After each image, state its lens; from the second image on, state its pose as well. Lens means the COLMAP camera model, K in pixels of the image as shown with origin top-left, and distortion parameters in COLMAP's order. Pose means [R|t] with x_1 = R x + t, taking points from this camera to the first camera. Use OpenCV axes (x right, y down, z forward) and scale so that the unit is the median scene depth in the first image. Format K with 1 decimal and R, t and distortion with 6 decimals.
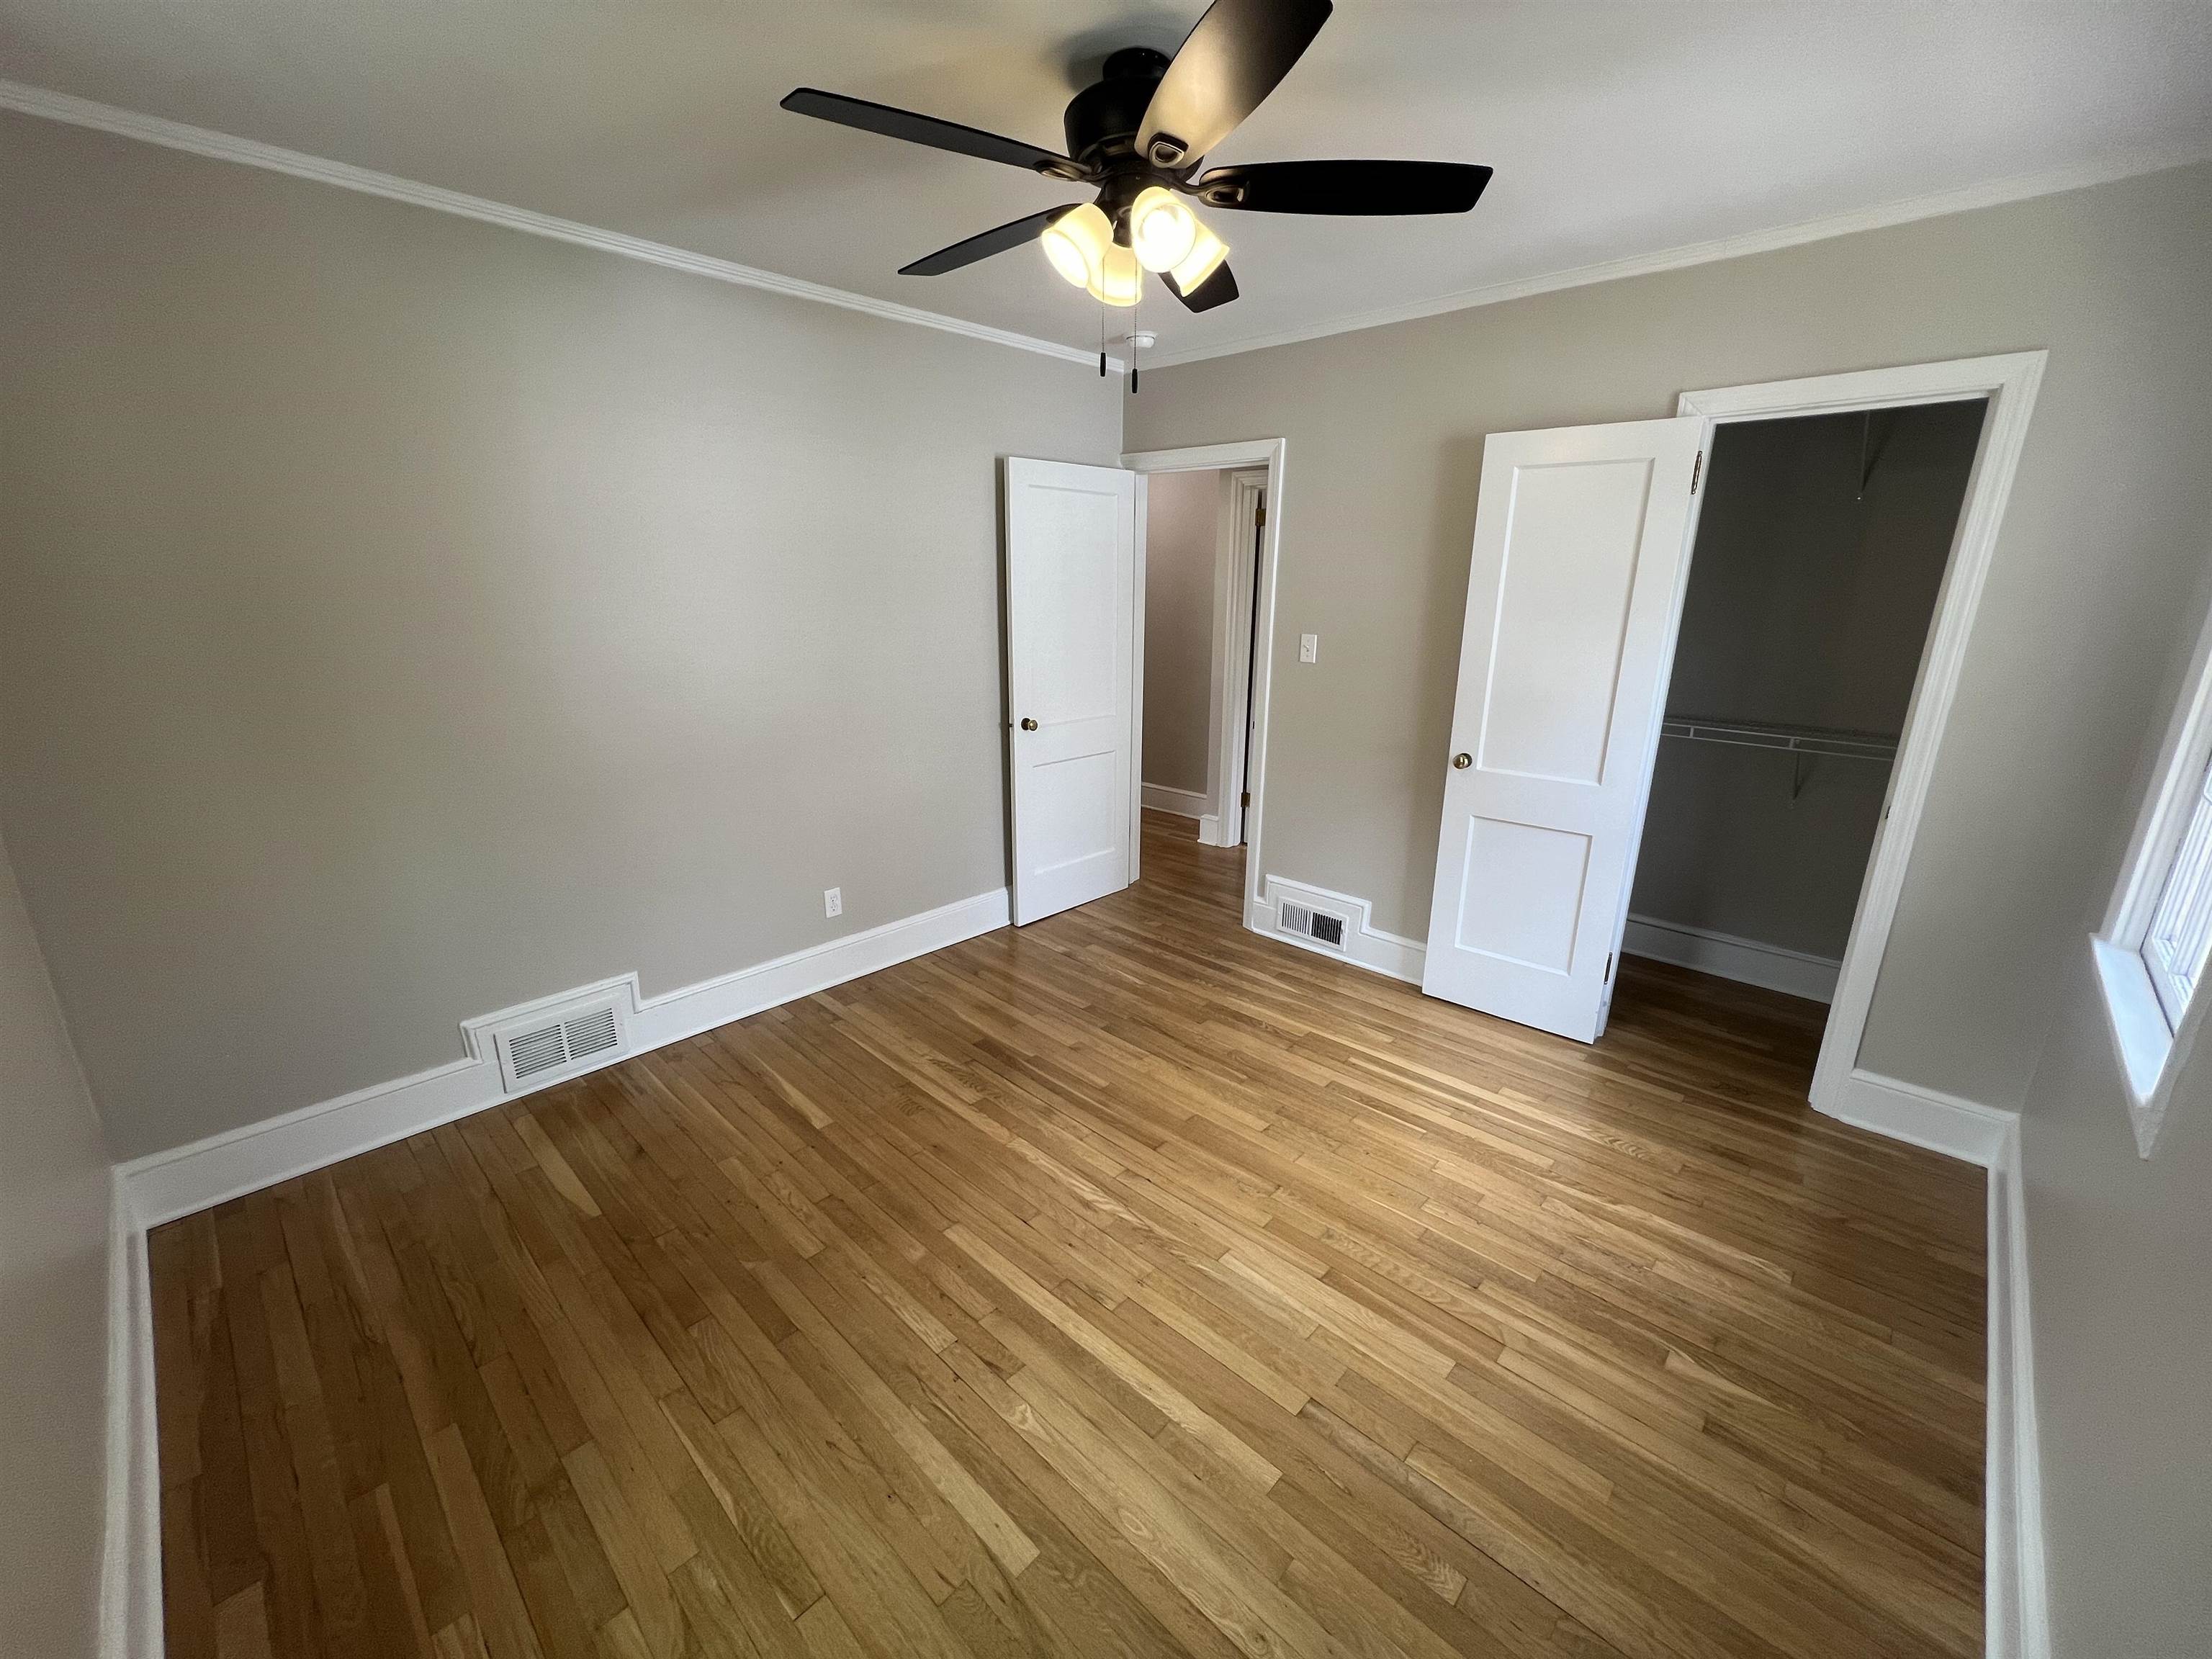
lens RADIAL K [[884.4, 0, 1103.9], [0, 884.4, 830.0], [0, 0, 1]] dist [-0.001572, 0.000915]
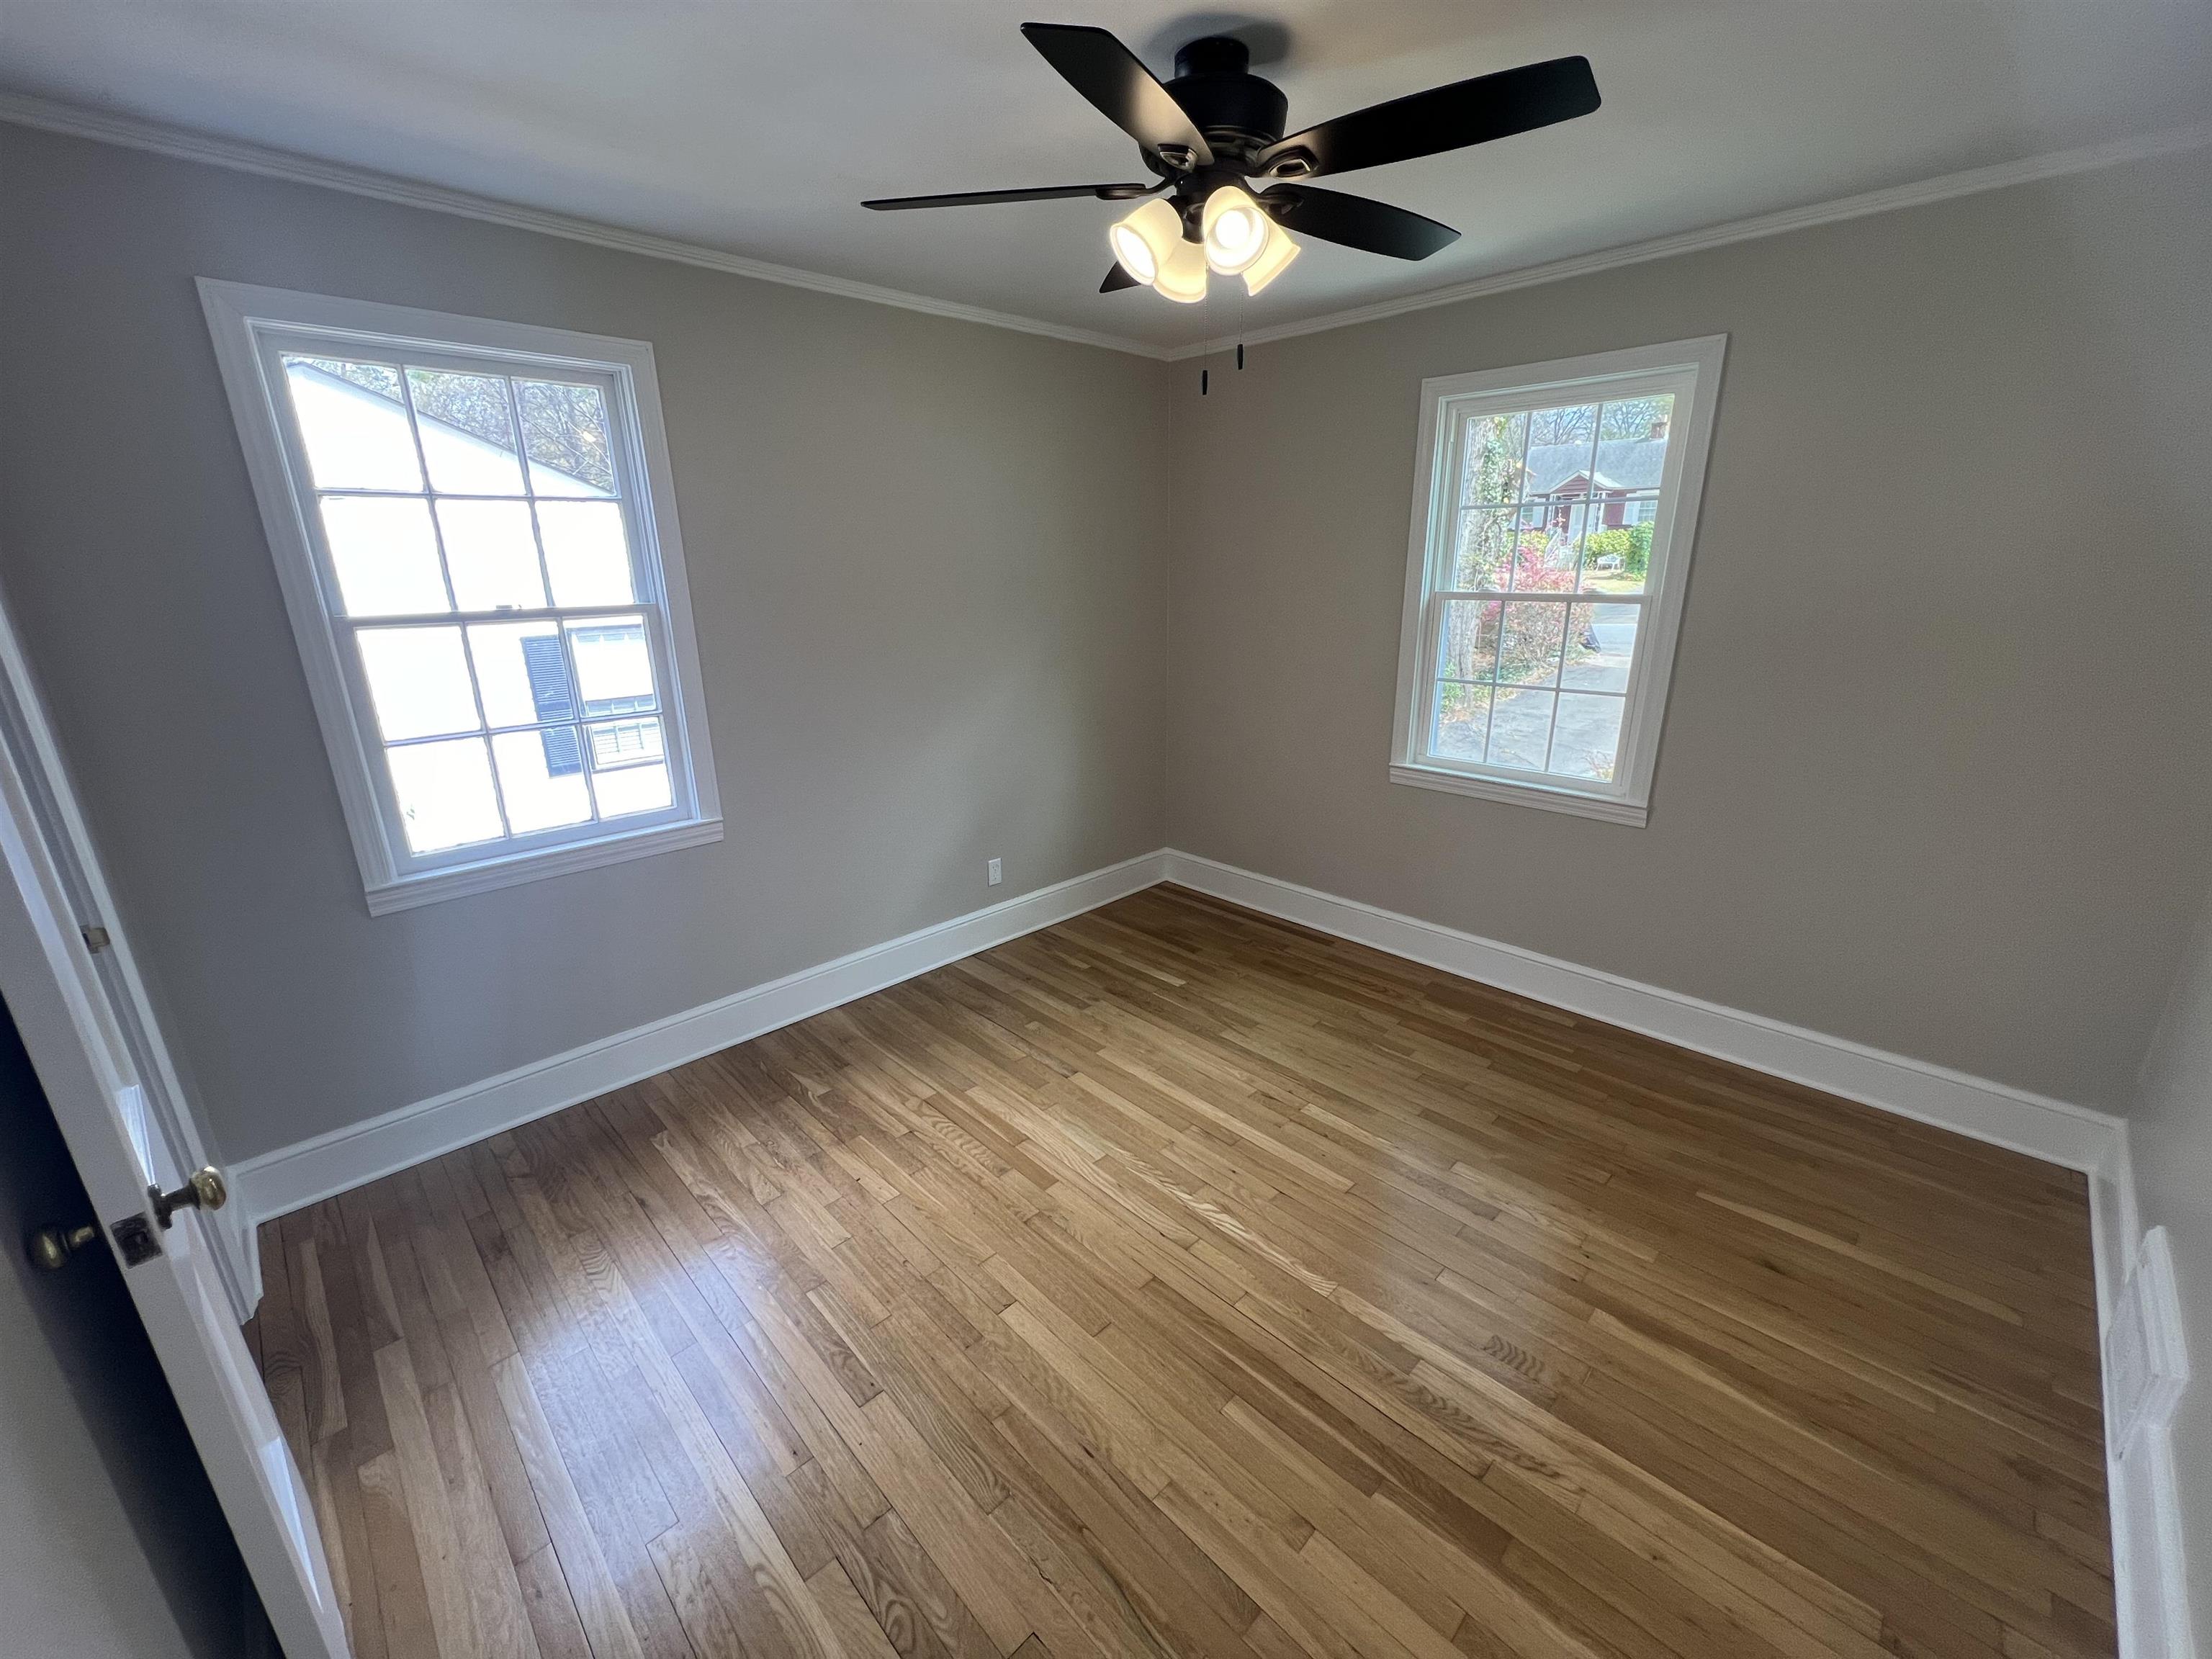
lens RADIAL K [[884.4, 0, 1103.9], [0, 884.4, 830.0], [0, 0, 1]] dist [-0.001572, 0.000915]
pose [[-0.999524, -0.003465, 0.030659, 0.095532], [0.013950, 0.835560, 0.549222, -0.520584], [-0.027521, 0.549388, -0.835114, 1.724048]]
